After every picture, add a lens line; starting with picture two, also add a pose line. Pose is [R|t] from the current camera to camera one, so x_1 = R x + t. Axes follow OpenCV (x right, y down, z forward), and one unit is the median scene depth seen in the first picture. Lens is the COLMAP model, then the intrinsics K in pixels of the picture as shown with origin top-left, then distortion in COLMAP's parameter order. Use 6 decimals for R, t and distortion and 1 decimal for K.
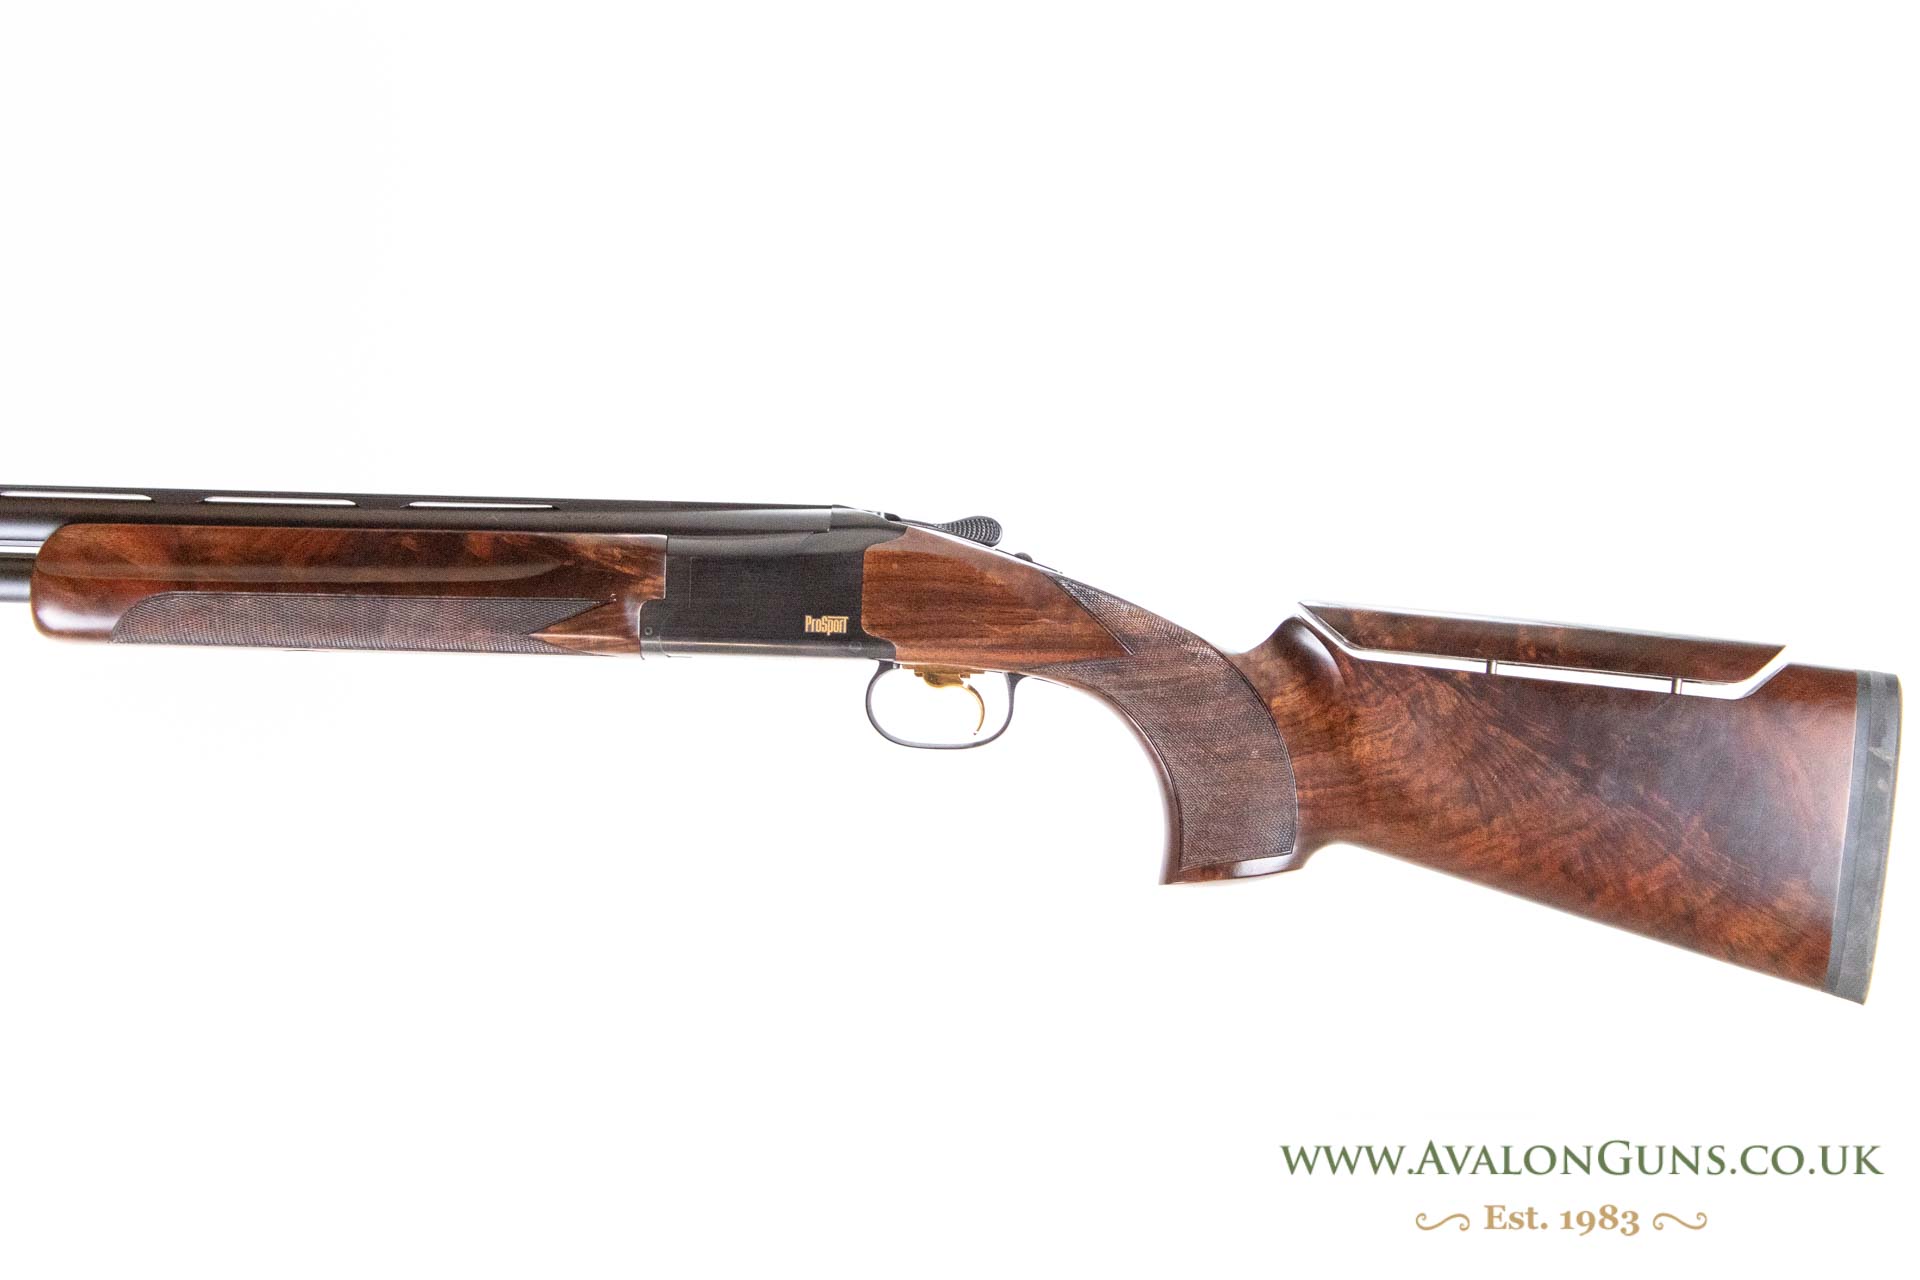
lens RADIAL K [[4695.0, 0, 959.3], [0, 4695.0, 641.6], [0, 0, 1]] dist [-0.036993, 0.000000]
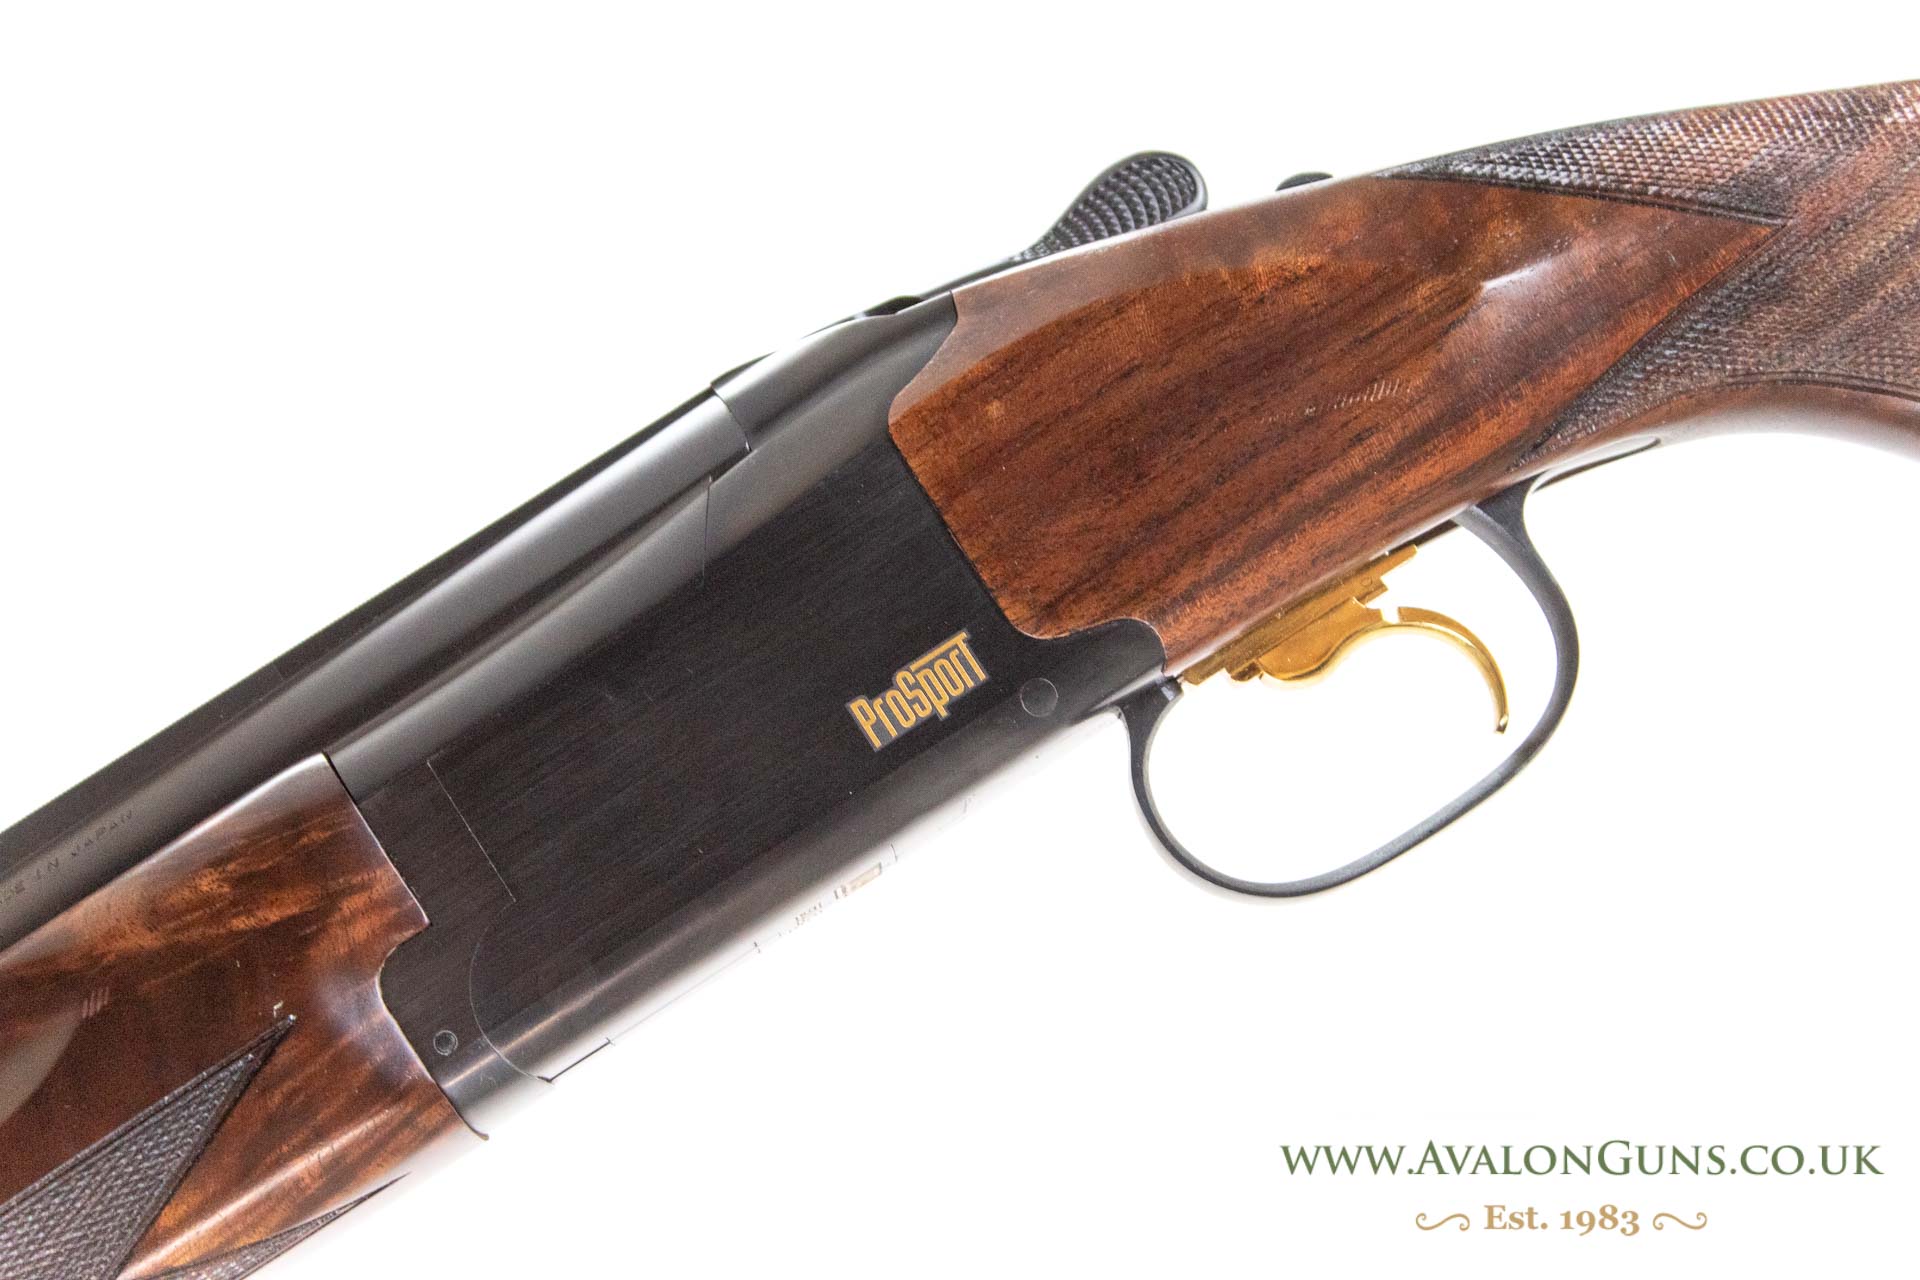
lens RADIAL K [[4572.6, 0, 960.5], [0, 4572.6, 635.0], [0, 0, 1]] dist [0.016085, 0.000000]
pose [[0.823042, -0.560474, 0.092033, -0.051332], [0.566467, 0.821821, -0.061030, 0.012930], [-0.041429, 0.102364, 0.993884, 0.704199]]
